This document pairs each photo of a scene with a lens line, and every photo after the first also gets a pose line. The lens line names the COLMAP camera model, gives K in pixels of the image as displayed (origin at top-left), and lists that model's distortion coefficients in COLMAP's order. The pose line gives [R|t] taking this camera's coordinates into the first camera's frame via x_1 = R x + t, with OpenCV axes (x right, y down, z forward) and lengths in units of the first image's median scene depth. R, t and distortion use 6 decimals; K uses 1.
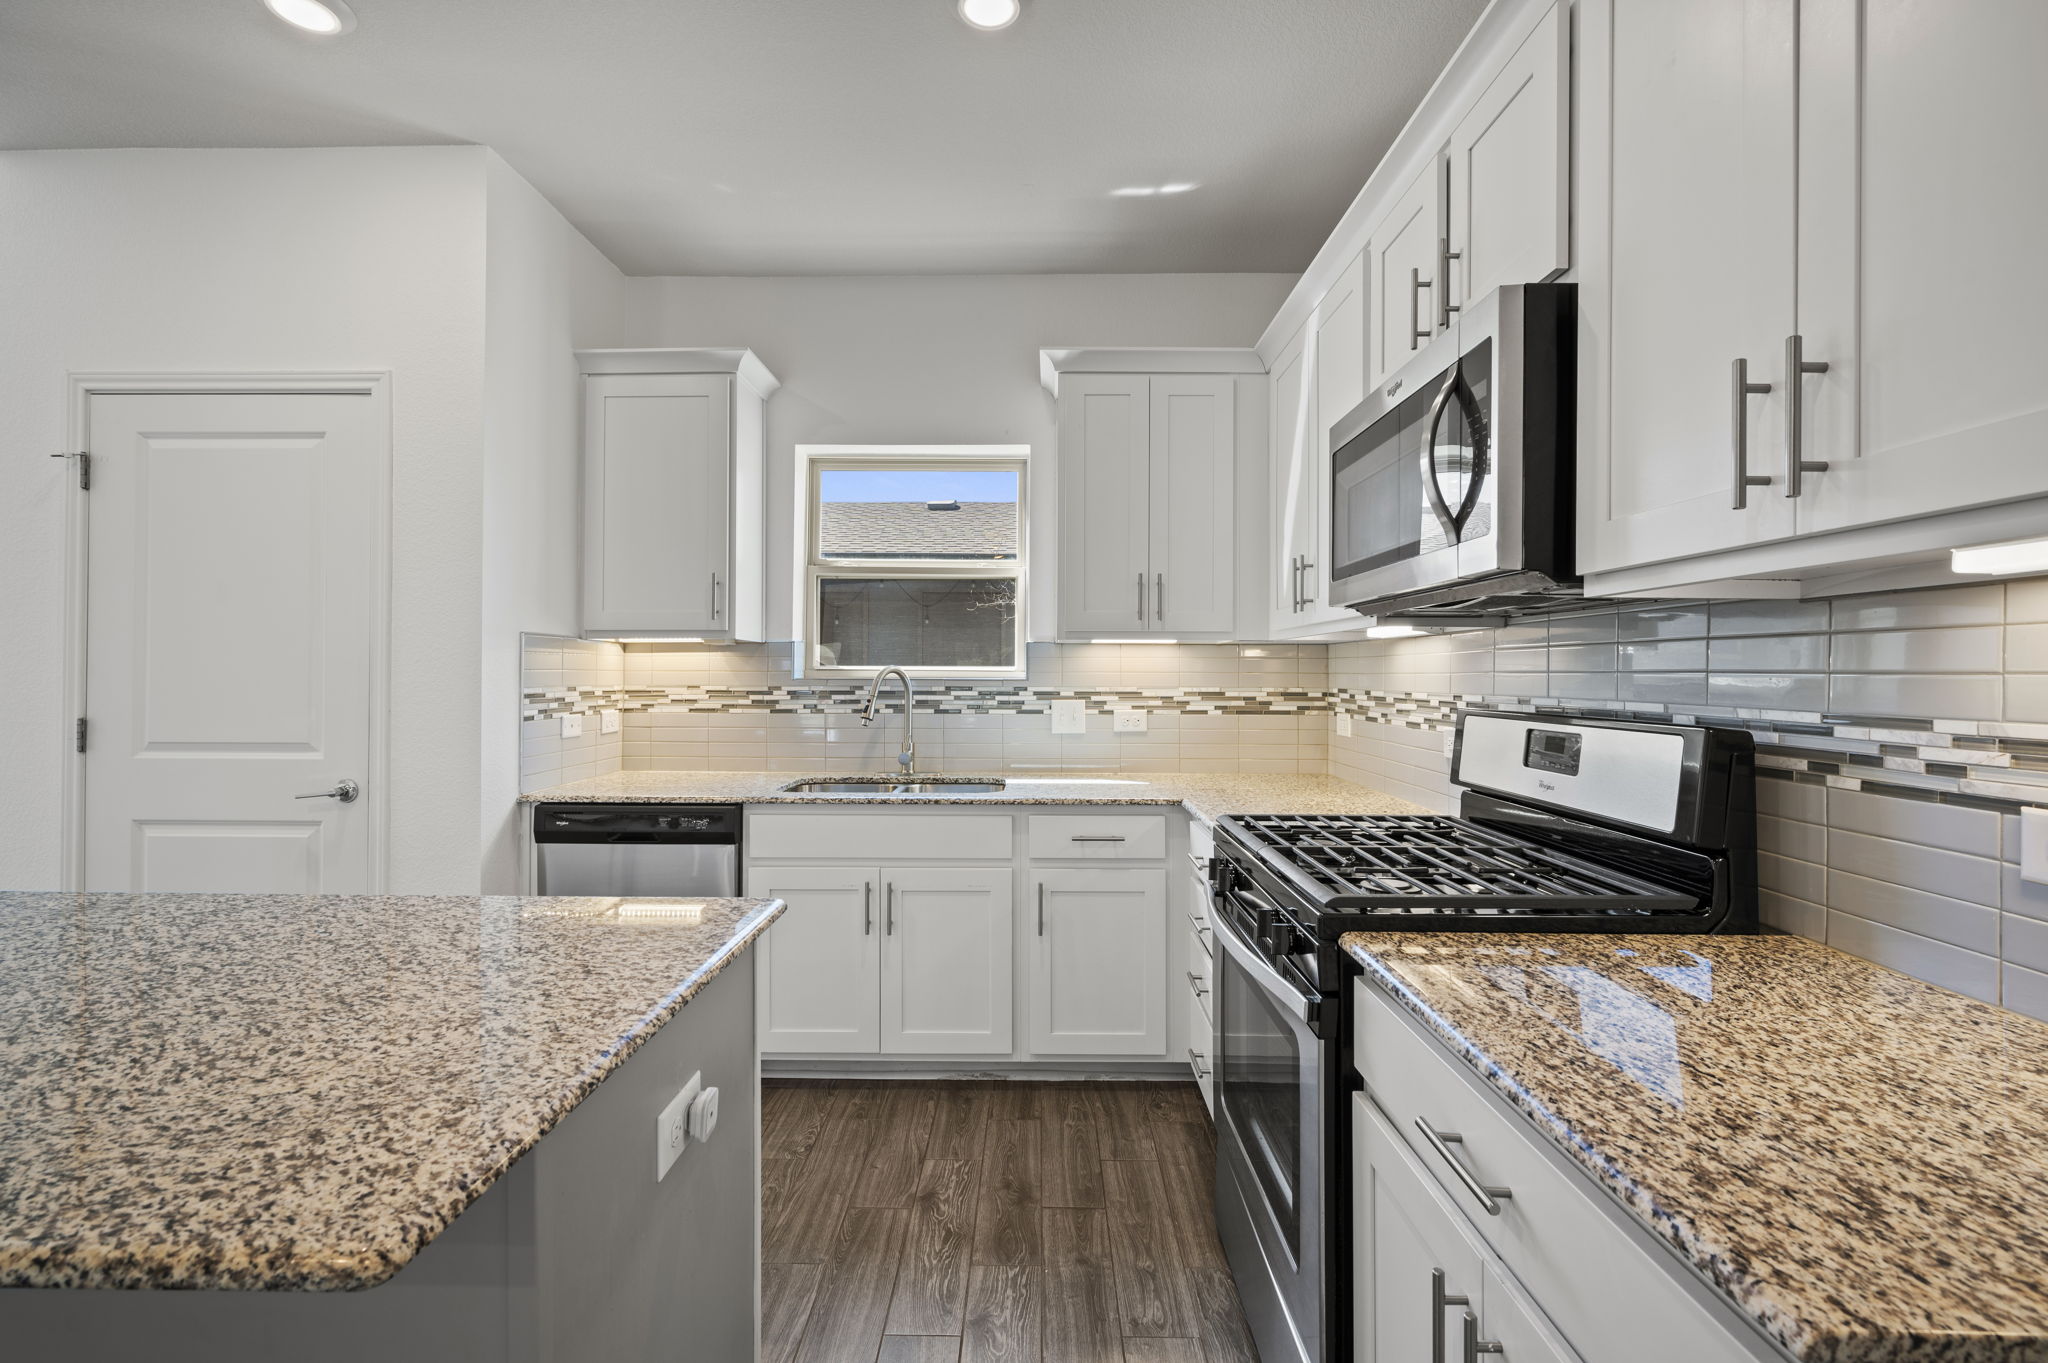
lens RADIAL K [[864.7, 0, 1024.0], [0, 864.7, 681.5], [0, 0, 1]] dist [-0.000539, 0.000107]
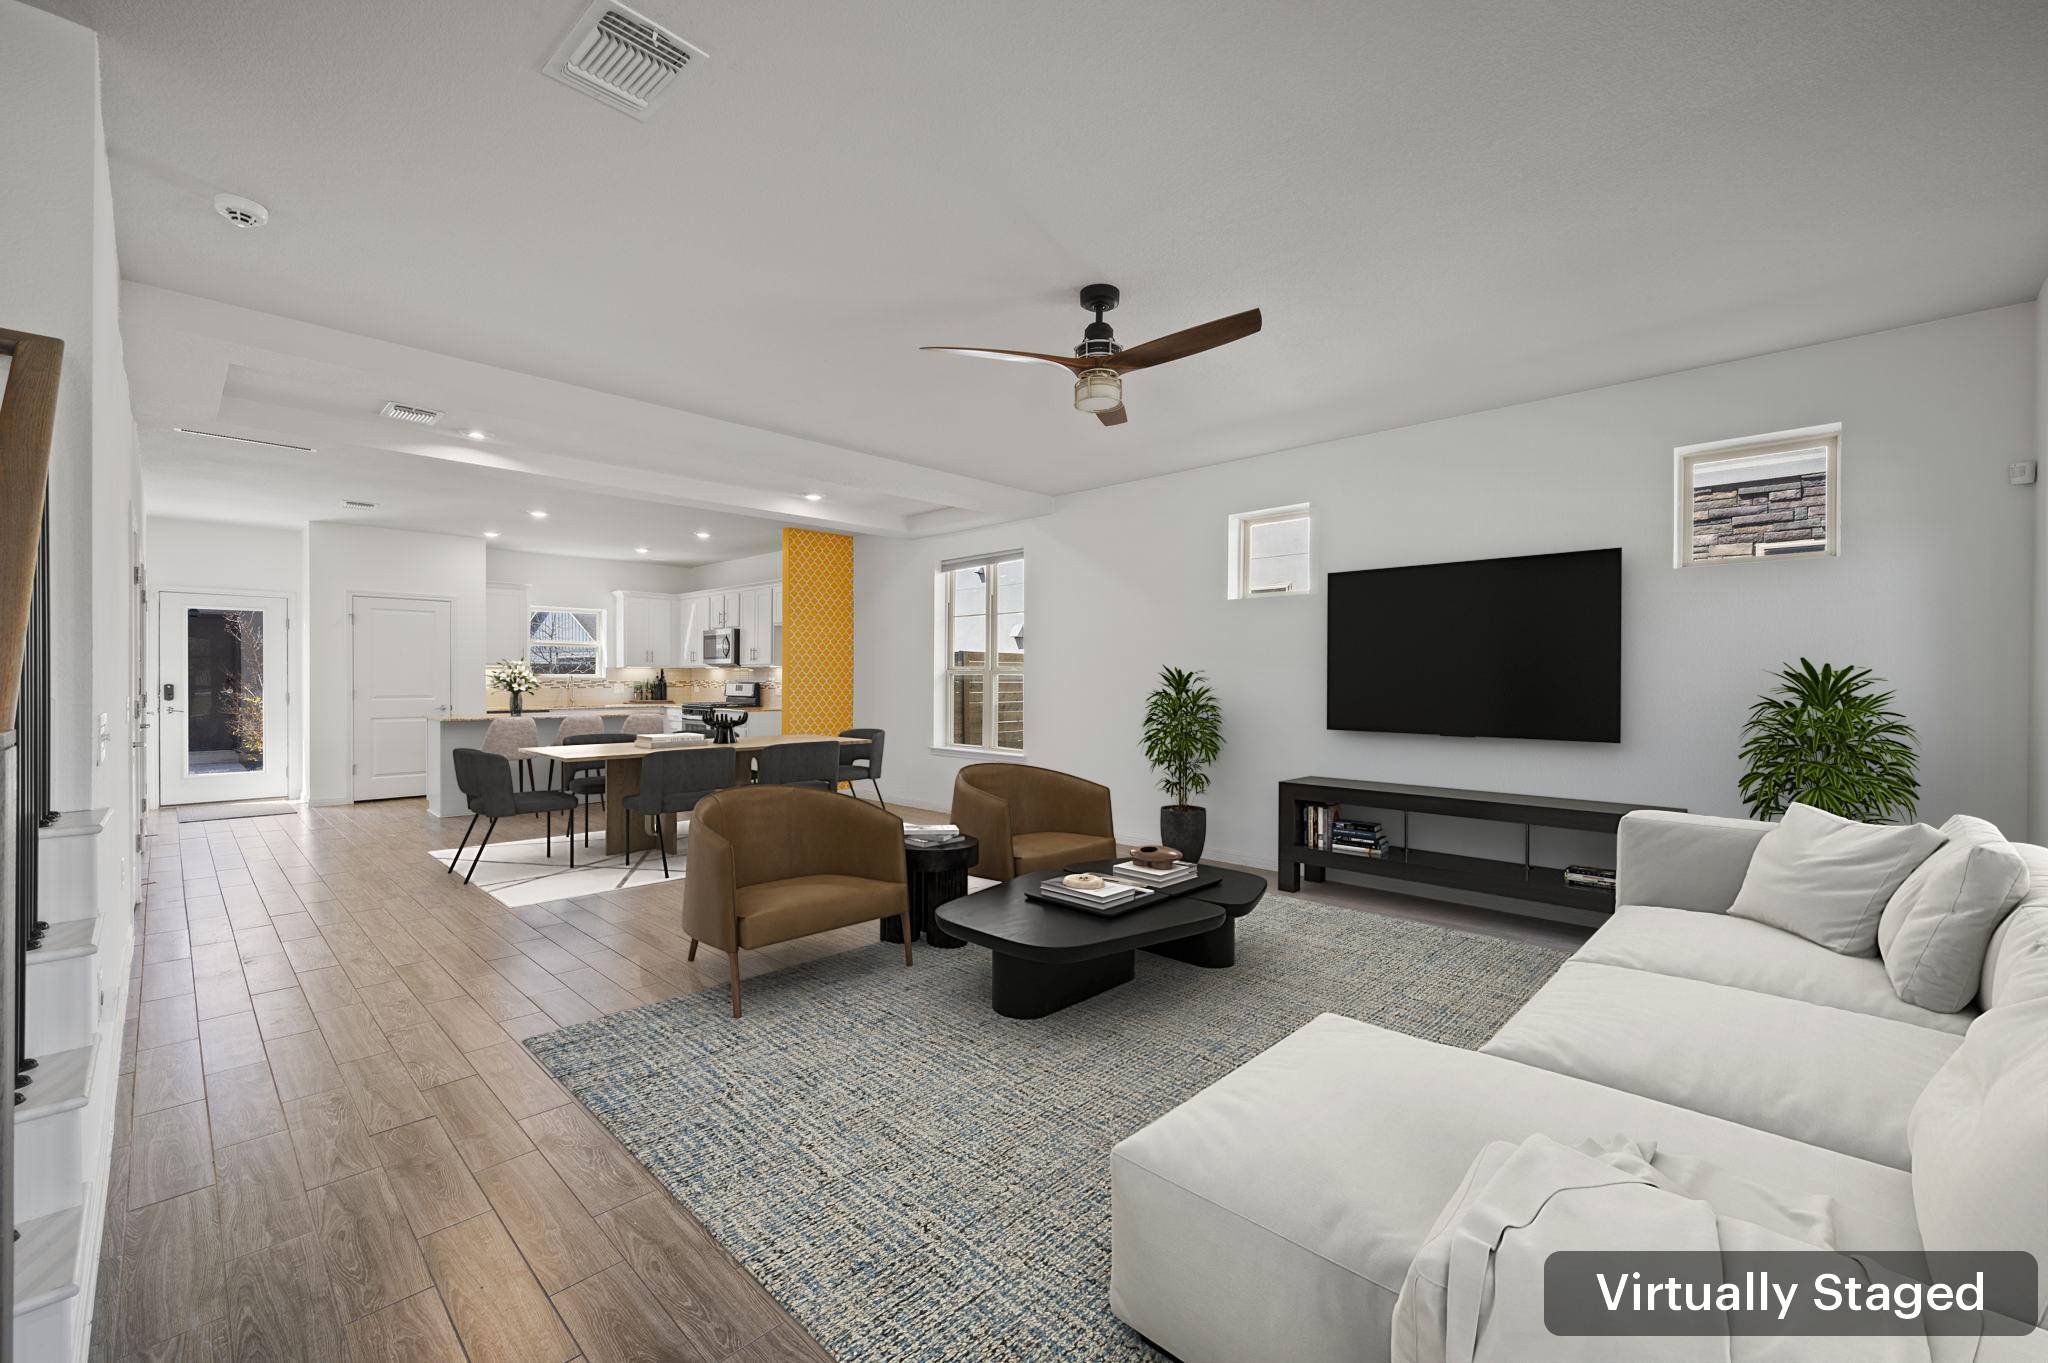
lens RADIAL K [[809.6, 0, 1024.0], [0, 809.6, 681.5], [0, 0, 1]] dist [0.001323, 0.000218]
pose [[0.676254, 0.000993, 0.736668, -3.032047], [-0.001604, 0.999999, 0.000125, 0.032578], [-0.736667, -0.001266, 0.676255, -5.859735]]
